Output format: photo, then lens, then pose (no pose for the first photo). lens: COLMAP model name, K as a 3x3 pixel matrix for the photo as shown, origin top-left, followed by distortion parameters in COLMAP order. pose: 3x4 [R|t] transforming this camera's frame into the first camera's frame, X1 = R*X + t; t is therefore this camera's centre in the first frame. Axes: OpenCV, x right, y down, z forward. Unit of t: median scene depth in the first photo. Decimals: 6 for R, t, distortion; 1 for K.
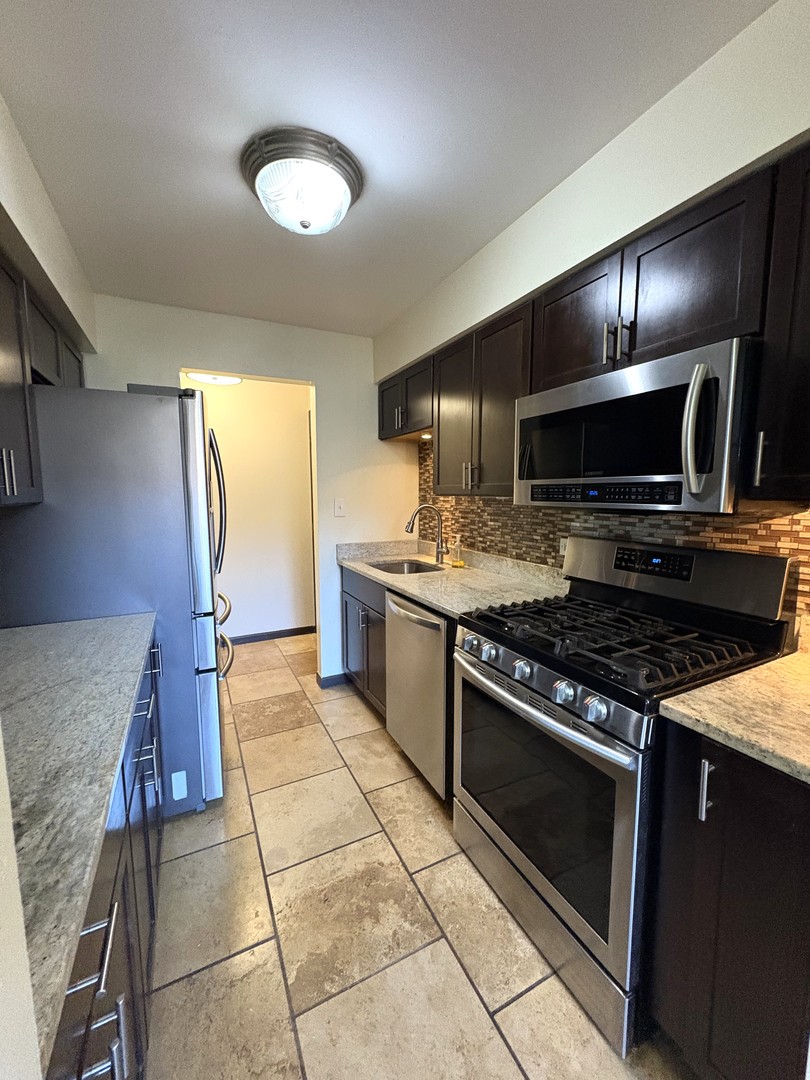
lens RADIAL K [[447.5, 0, 407.3], [0, 447.5, 537.9], [0, 0, 1]] dist [0.000119, 0.000003]
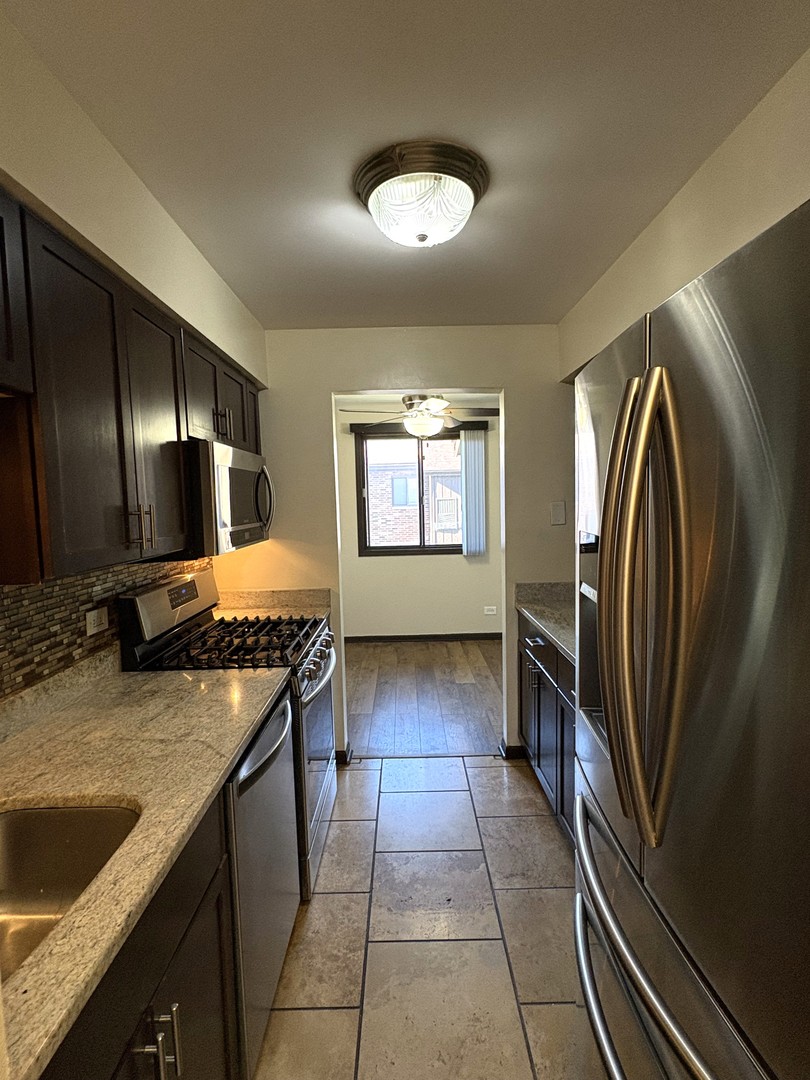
lens RADIAL K [[447.5, 0, 407.1], [0, 447.5, 537.8], [0, 0, 1]] dist [0.000119, 0.000003]
pose [[-0.889520, -0.012932, 0.456714, -0.442765], [0.071555, 0.983322, 0.167208, -0.204618], [-0.451259, 0.181415, -0.873759, 1.405045]]
